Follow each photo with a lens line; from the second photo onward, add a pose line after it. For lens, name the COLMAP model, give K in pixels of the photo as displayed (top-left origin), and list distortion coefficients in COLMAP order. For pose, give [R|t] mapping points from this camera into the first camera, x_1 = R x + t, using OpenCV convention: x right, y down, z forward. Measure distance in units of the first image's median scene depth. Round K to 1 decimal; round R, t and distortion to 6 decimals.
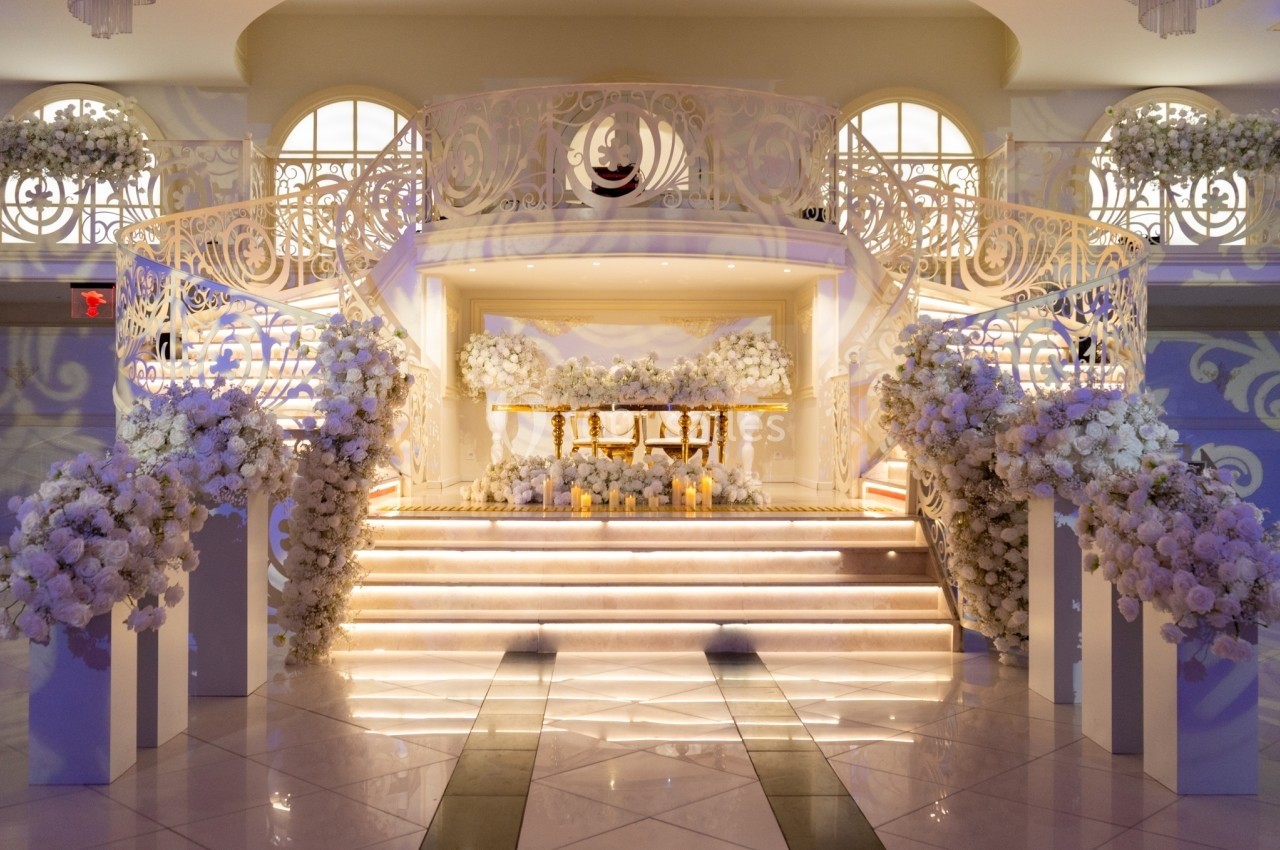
lens RADIAL K [[1203.3, 0, 639.6], [0, 1203.3, 421.6], [0, 0, 1]] dist [-0.001780, 0.000000]
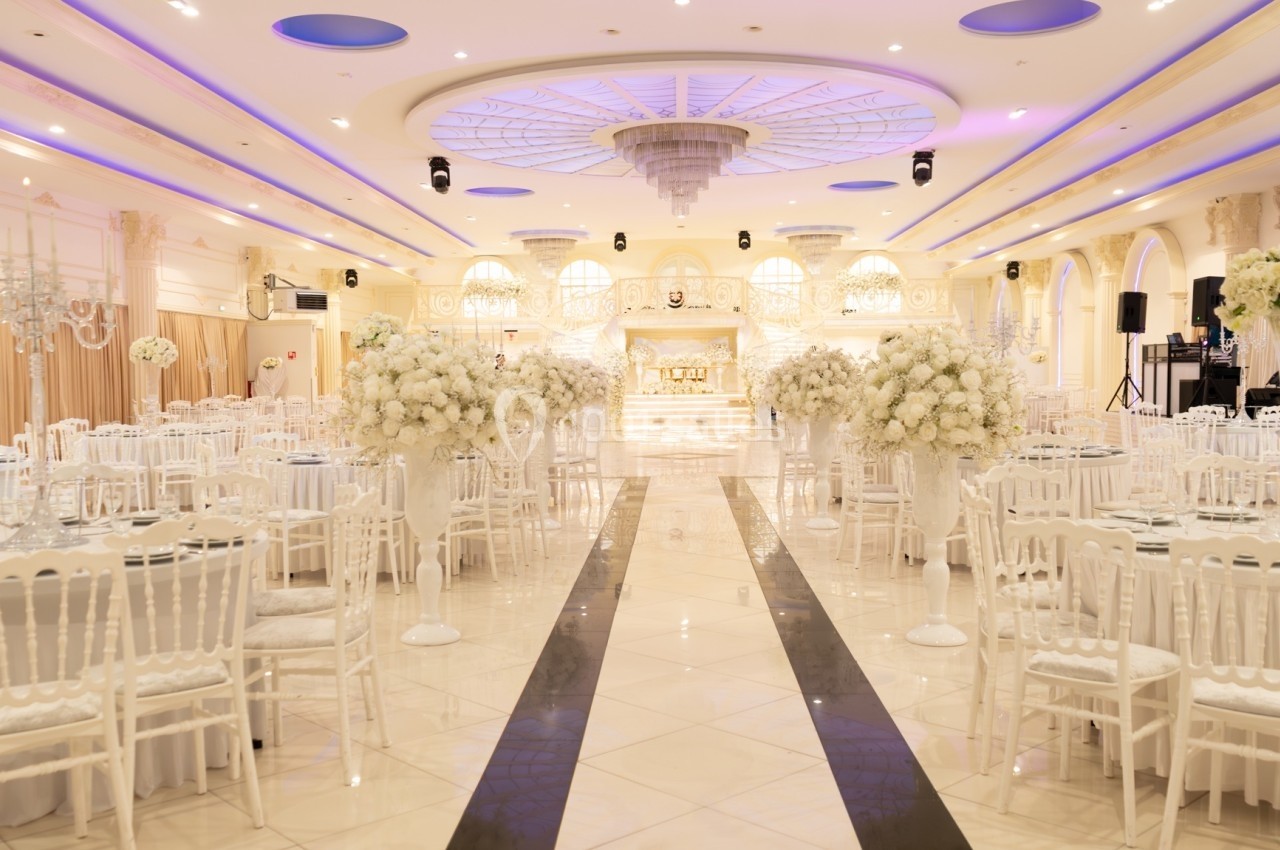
lens RADIAL K [[1203.3, 0, 639.3], [0, 1203.3, 425.0], [0, 0, 1]] dist [-0.001780, 0.000000]
pose [[0.998216, -0.010487, -0.058781, 0.065199], [0.012743, 0.999191, 0.038138, 0.017435], [0.058333, -0.038819, 0.997542, -2.190037]]
